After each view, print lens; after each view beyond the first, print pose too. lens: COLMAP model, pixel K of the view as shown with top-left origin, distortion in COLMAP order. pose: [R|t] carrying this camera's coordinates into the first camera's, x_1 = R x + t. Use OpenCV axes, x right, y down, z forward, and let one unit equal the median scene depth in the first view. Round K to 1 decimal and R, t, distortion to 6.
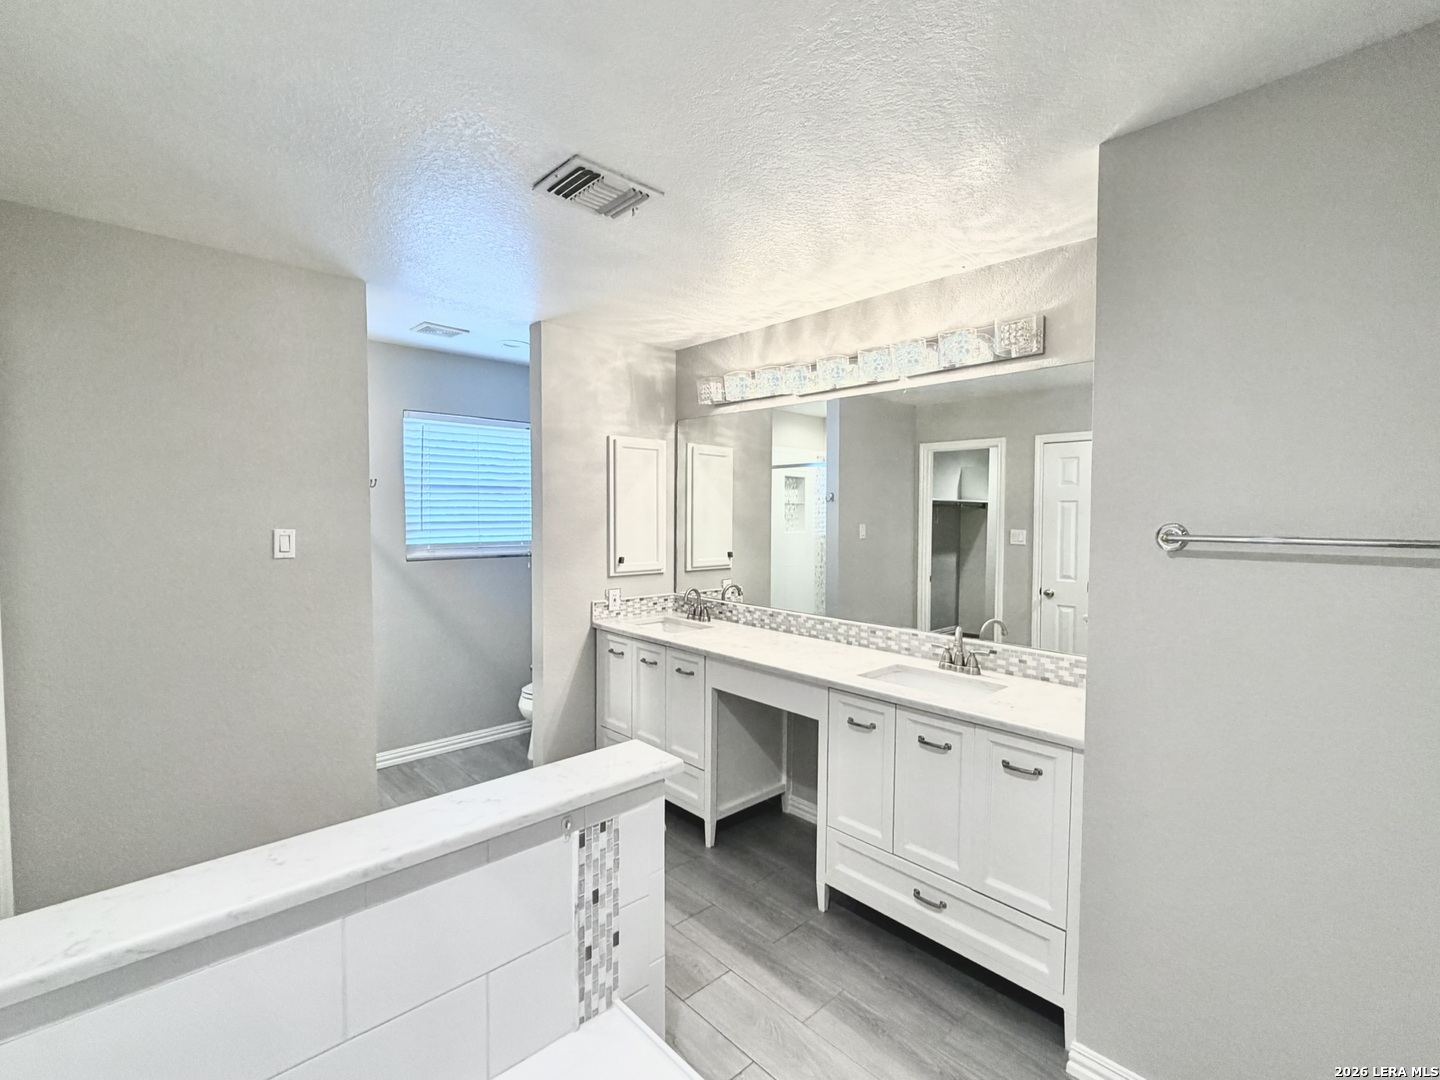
lens RADIAL K [[660.9, 0, 711.1], [0, 660.9, 541.5], [0, 0, 1]] dist [0.003793, -0.000186]
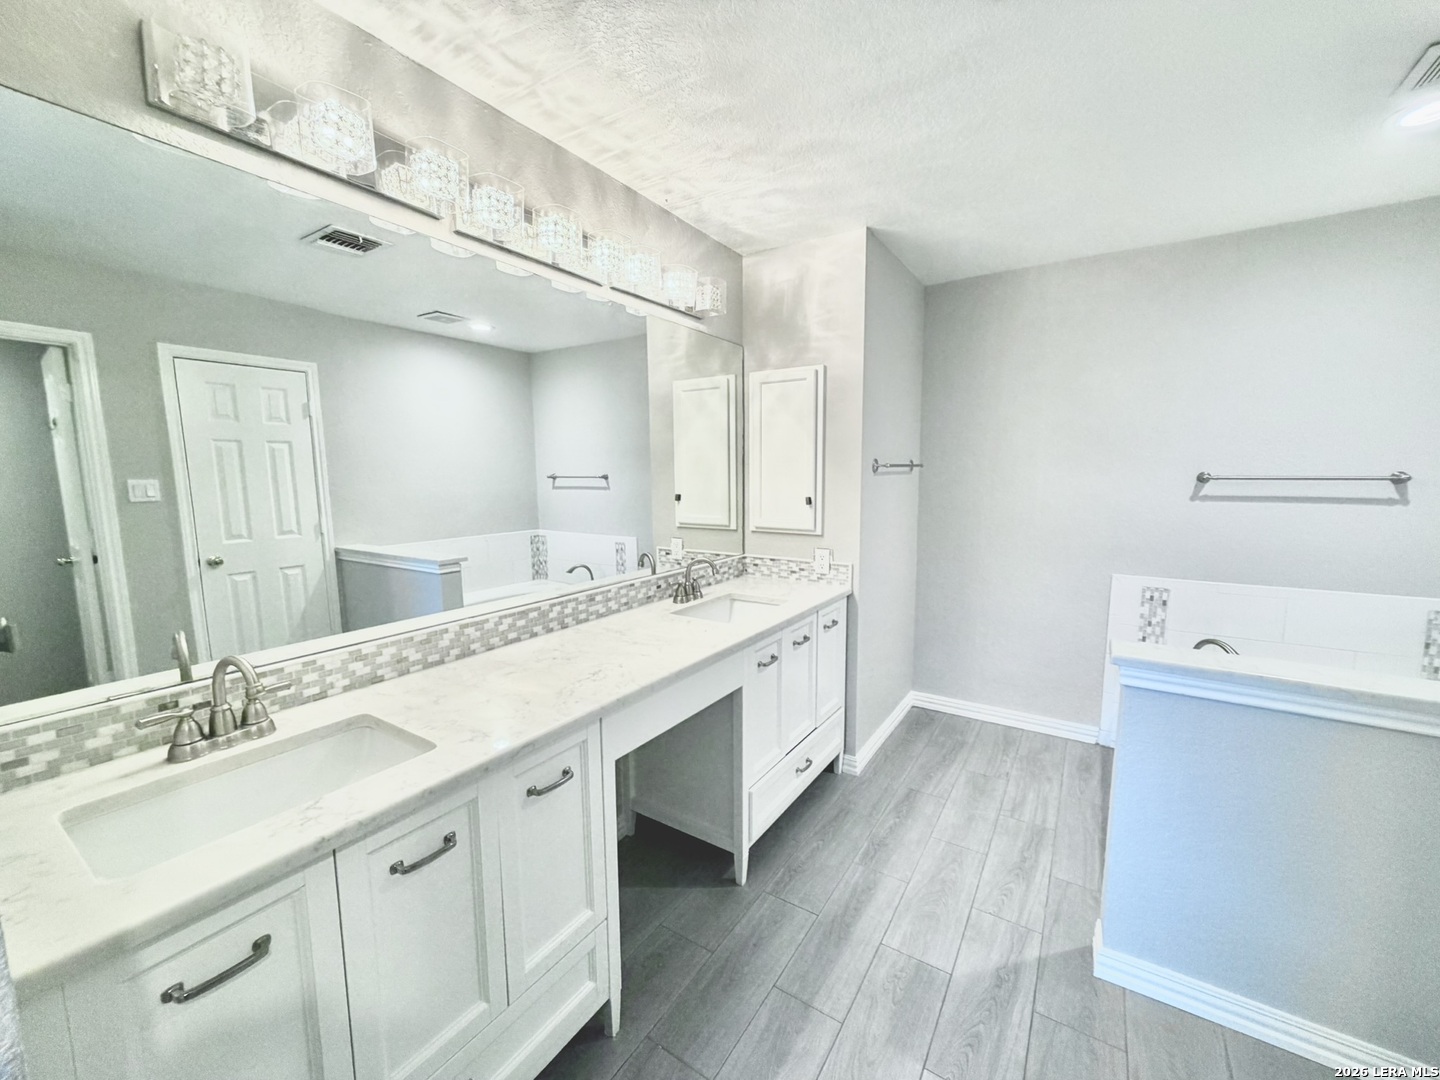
lens RADIAL K [[575.7, 0, 724.0], [0, 575.7, 539.2], [0, 0, 1]] dist [0.002312, -0.000253]
pose [[-0.249242, -0.125443, 0.960282, -0.443026], [0.041039, 0.989317, 0.139888, -0.025774], [-0.967571, 0.074275, -0.241431, 0.975109]]
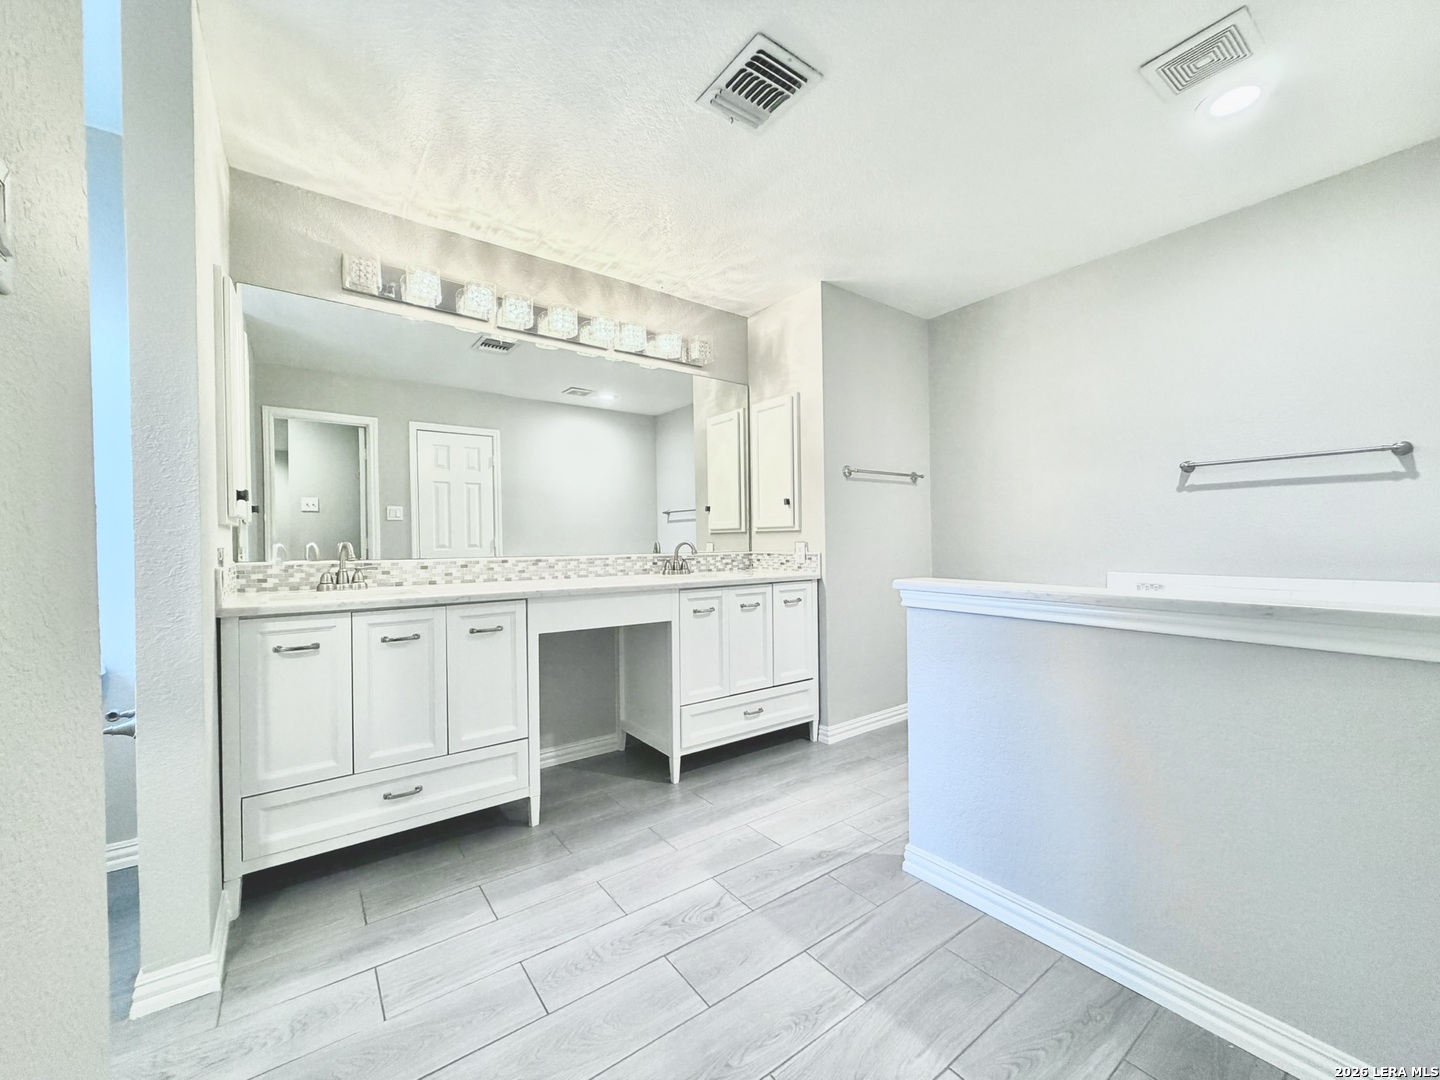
lens RADIAL K [[575.7, 0, 715.3], [0, 575.7, 540.9], [0, 0, 1]] dist [0.002312, -0.000253]
pose [[0.111861, -0.012012, 0.993651, -0.694017], [0.051348, 0.998661, 0.006292, 0.101362], [-0.992396, 0.050319, 0.112328, 0.652858]]
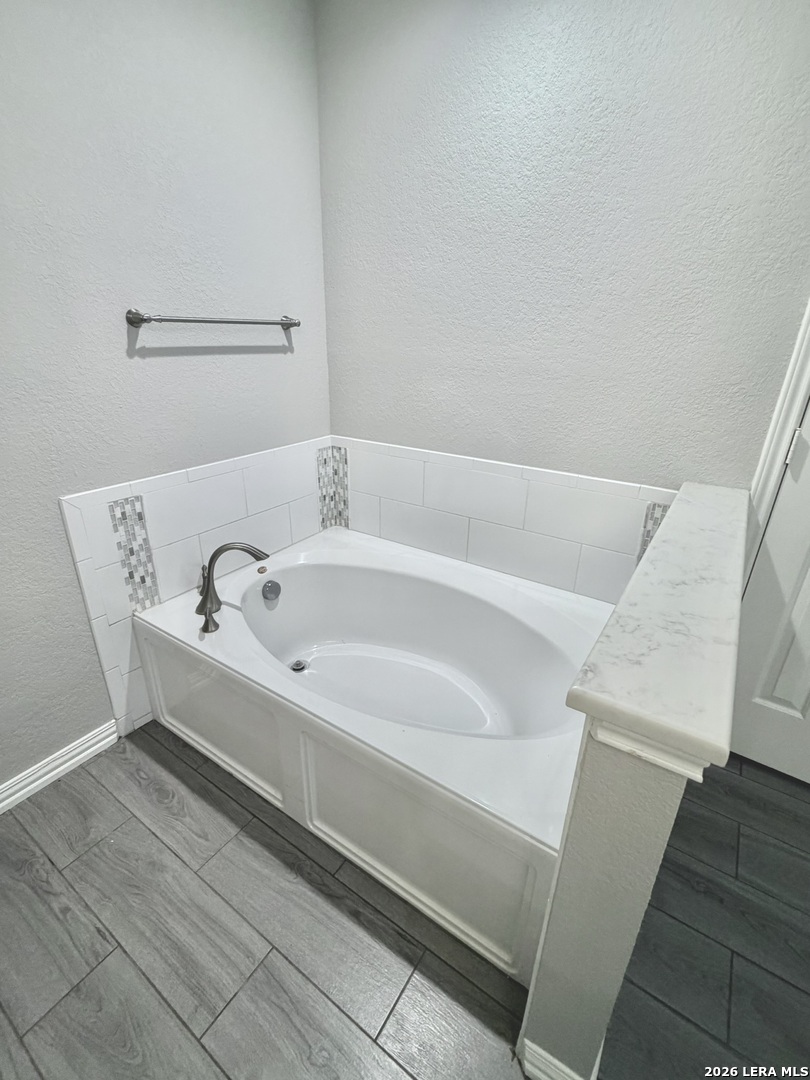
lens RADIAL K [[495.6, 0, 407.9], [0, 495.6, 536.0], [0, 0, 1]] dist [0.003793, -0.000186]
pose [[-0.972456, 0.069211, -0.222575, 0.088932], [-0.029924, 0.909925, 0.413692, 0.018252], [0.231158, 0.408958, -0.882791, 0.637251]]
